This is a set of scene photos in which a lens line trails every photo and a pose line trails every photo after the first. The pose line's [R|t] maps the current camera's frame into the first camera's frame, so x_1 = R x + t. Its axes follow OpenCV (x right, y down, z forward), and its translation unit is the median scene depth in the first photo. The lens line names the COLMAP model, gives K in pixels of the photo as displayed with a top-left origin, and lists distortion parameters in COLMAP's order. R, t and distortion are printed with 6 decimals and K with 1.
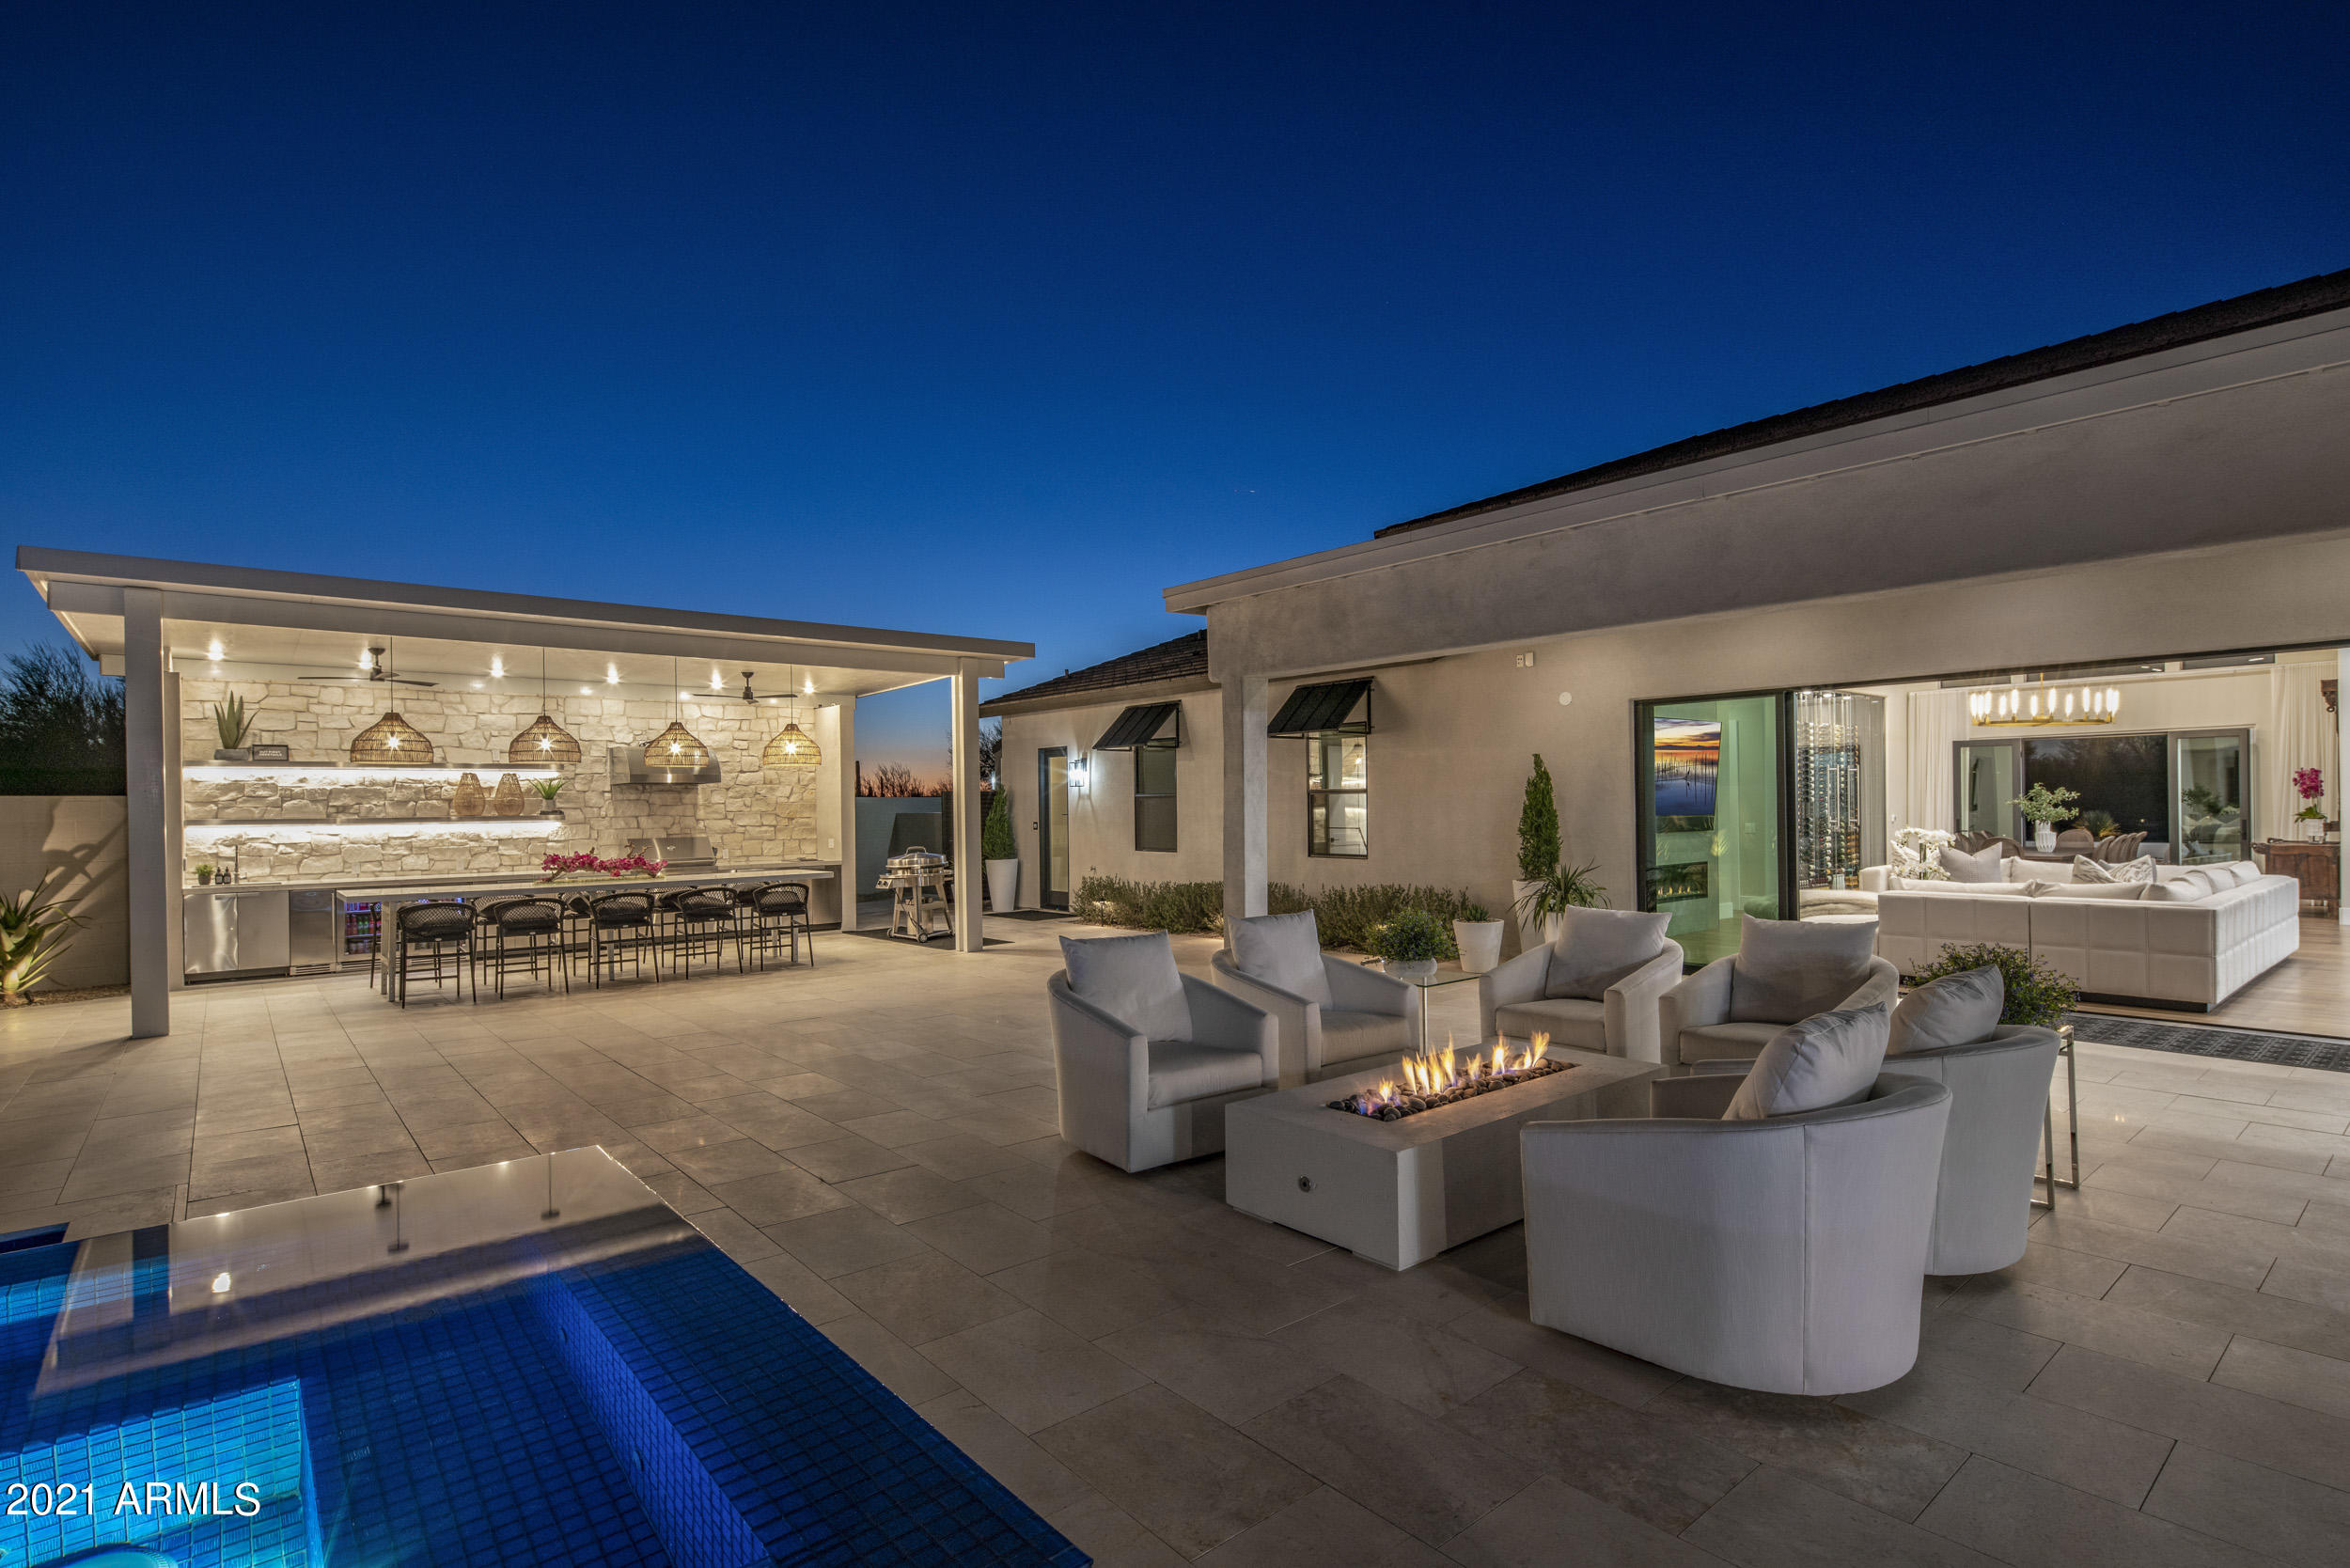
lens RADIAL K [[1136.5, 0, 1169.5], [0, 1136.5, 802.0], [0, 0, 1]] dist [0.004489, -0.005569]
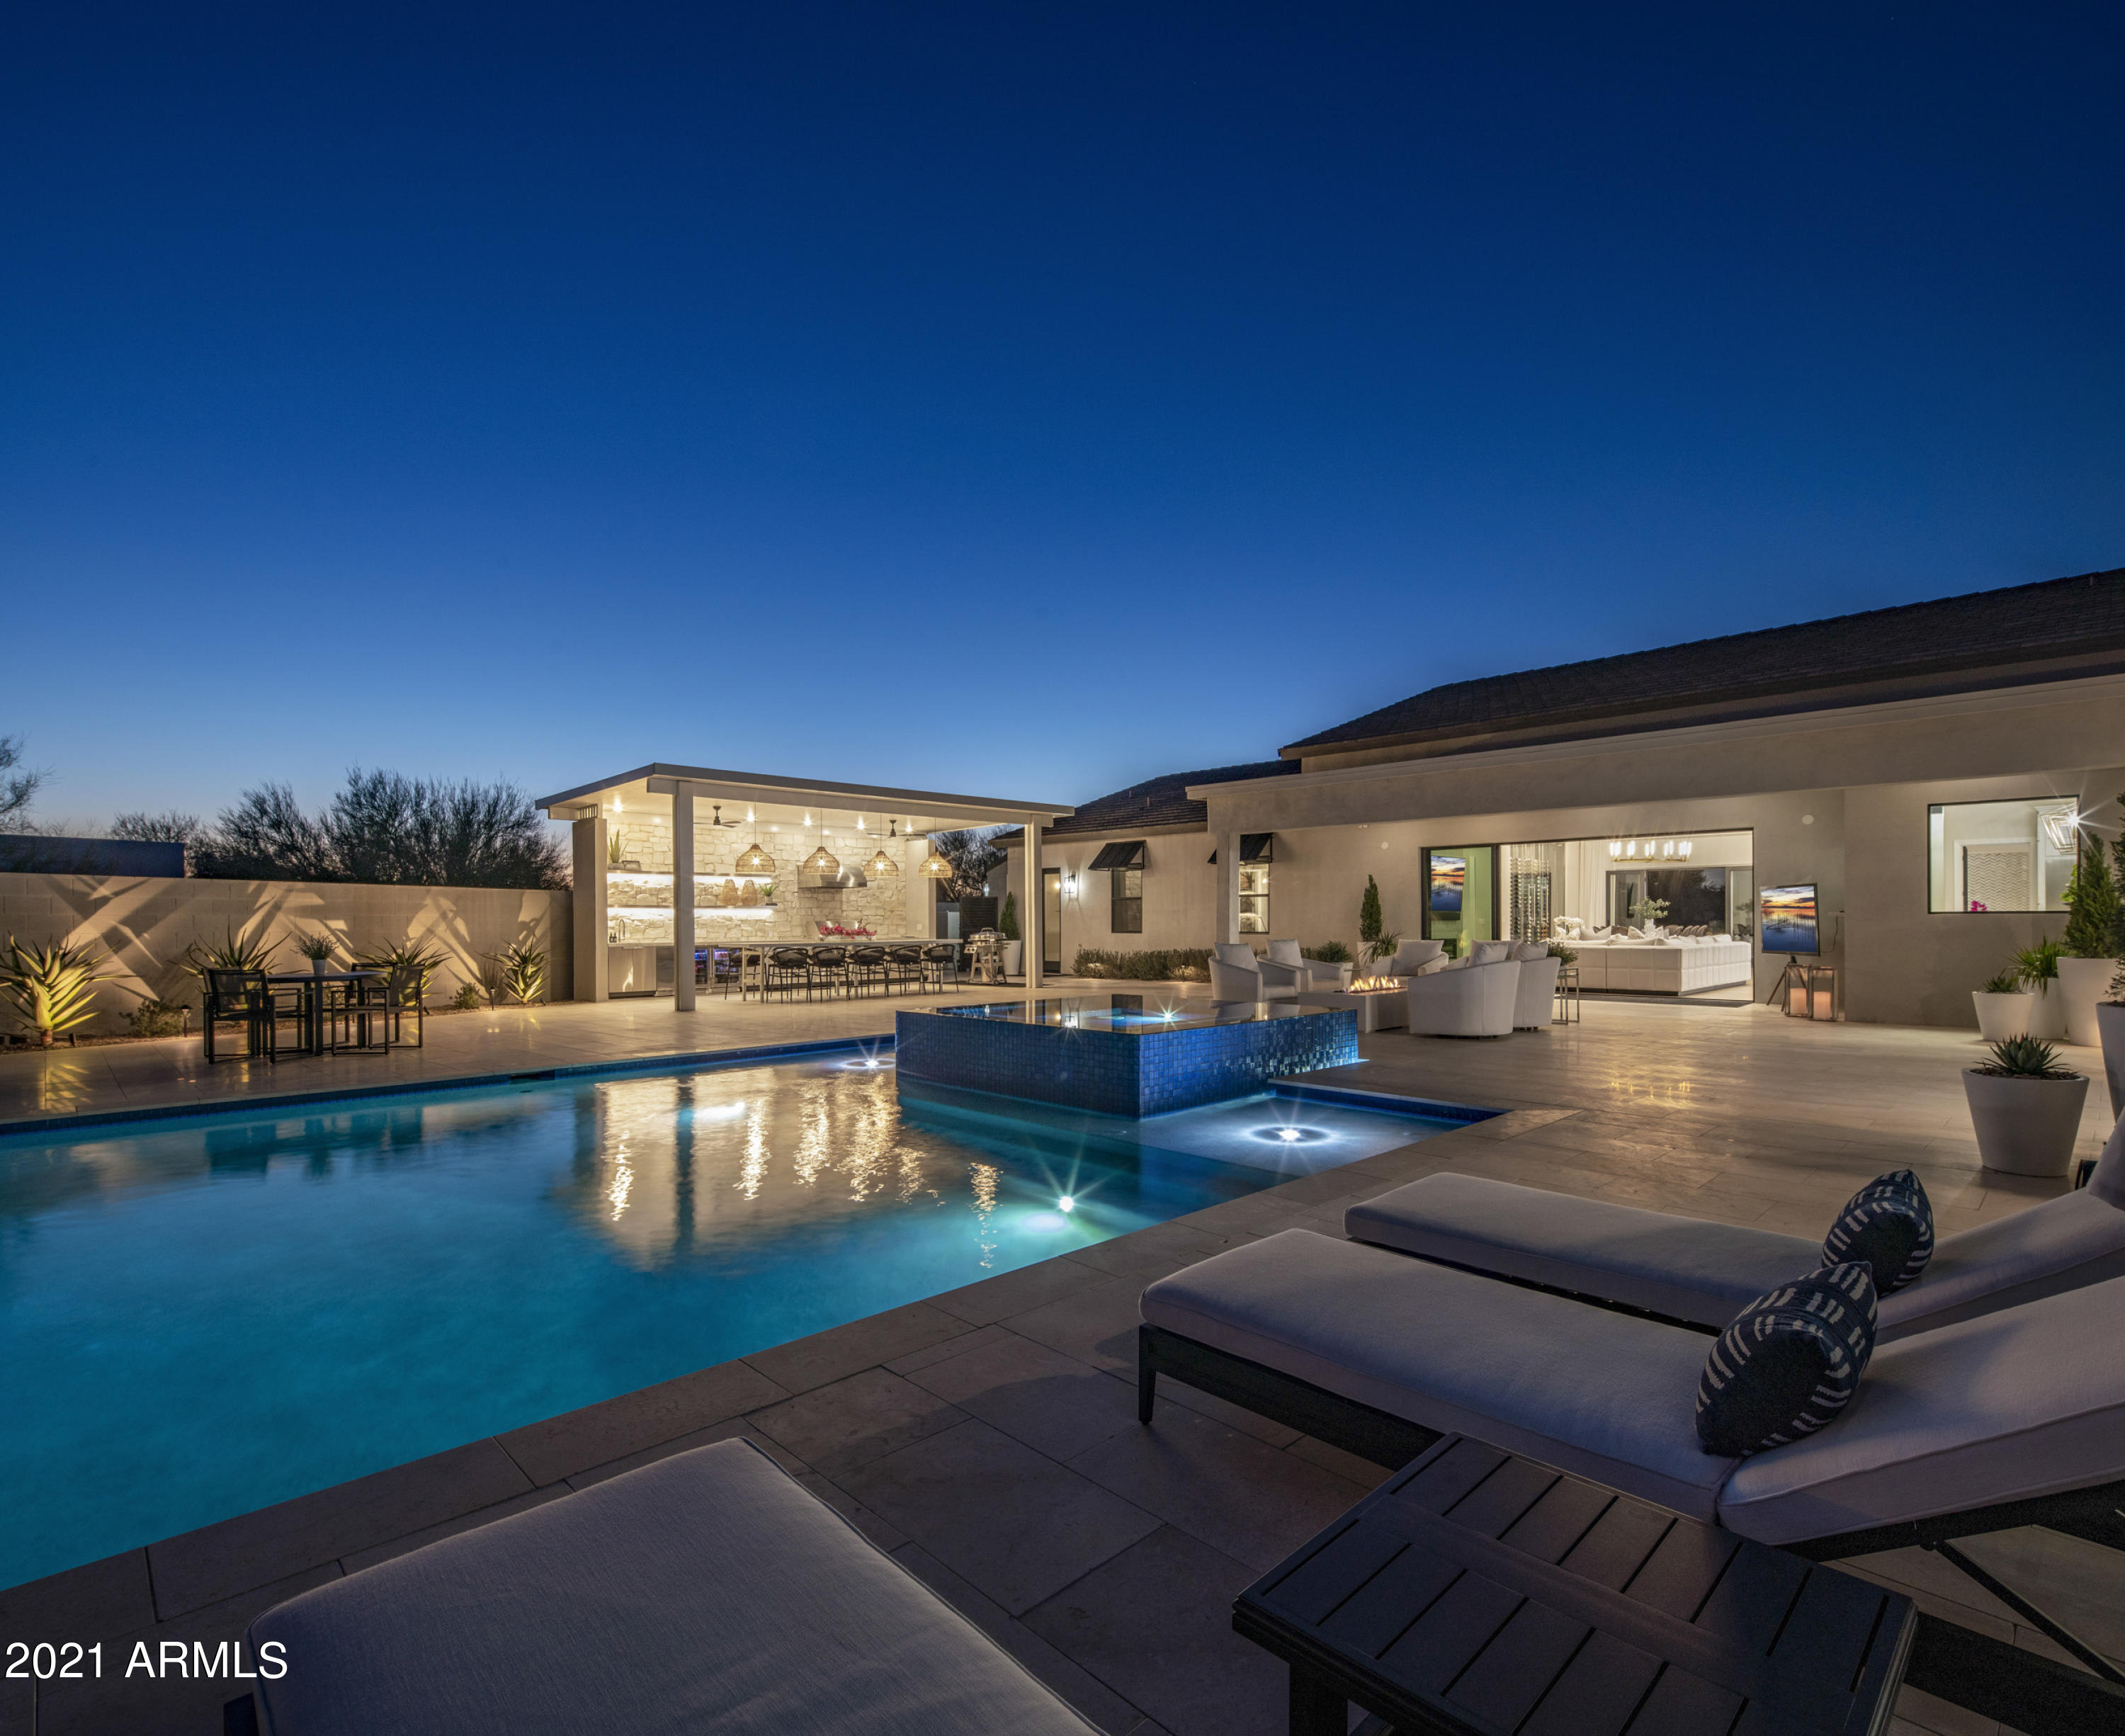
lens RADIAL K [[1033.7, 0, 1061.8], [0, 1033.7, 921.9], [0, 0, 1]] dist [-0.000088, -0.003185]
pose [[0.996861, 0.008156, 0.078746, -0.265512], [-0.008445, 0.999959, 0.003341, 0.028404], [-0.078715, -0.003995, 0.996889, -0.552674]]
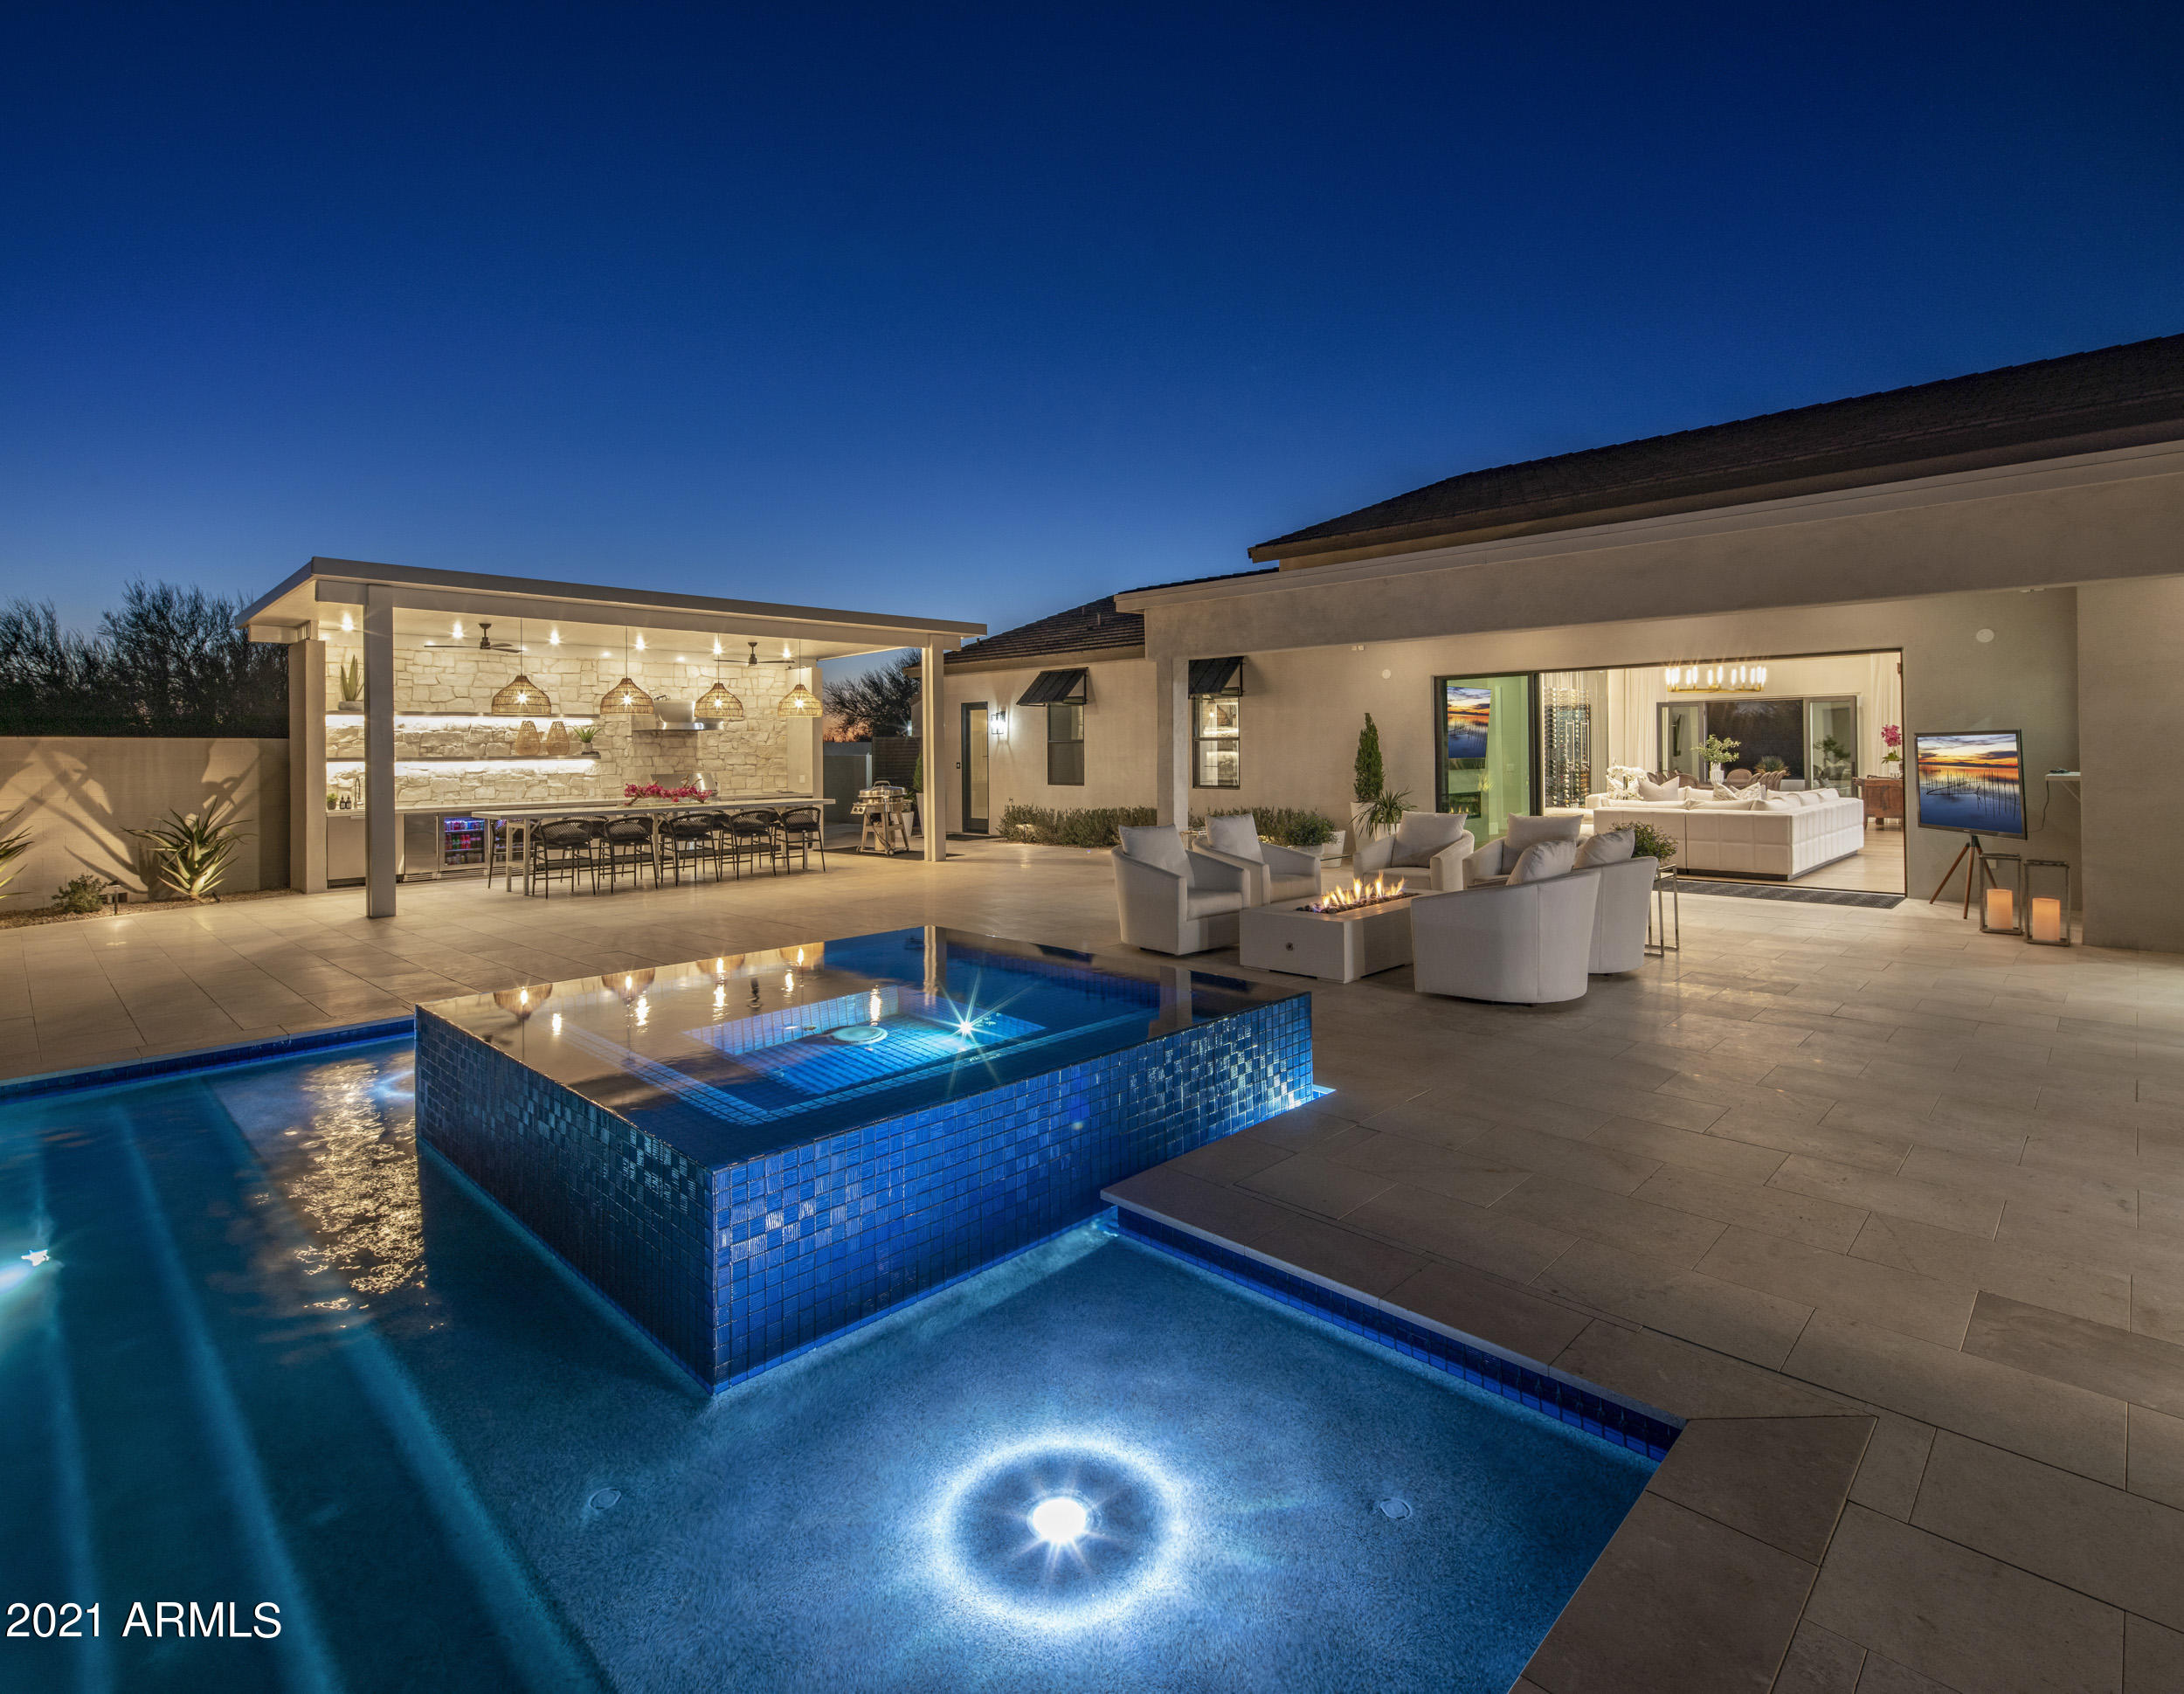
lens RADIAL K [[1068.4, 0, 1096.8], [0, 1068.4, 740.1], [0, 0, 1]] dist [0.001572, -0.004129]
pose [[0.994508, 0.004214, 0.104572, -0.124707], [-0.003493, 0.999969, -0.007079, 0.001665], [-0.104599, 0.006675, 0.994492, -0.237457]]
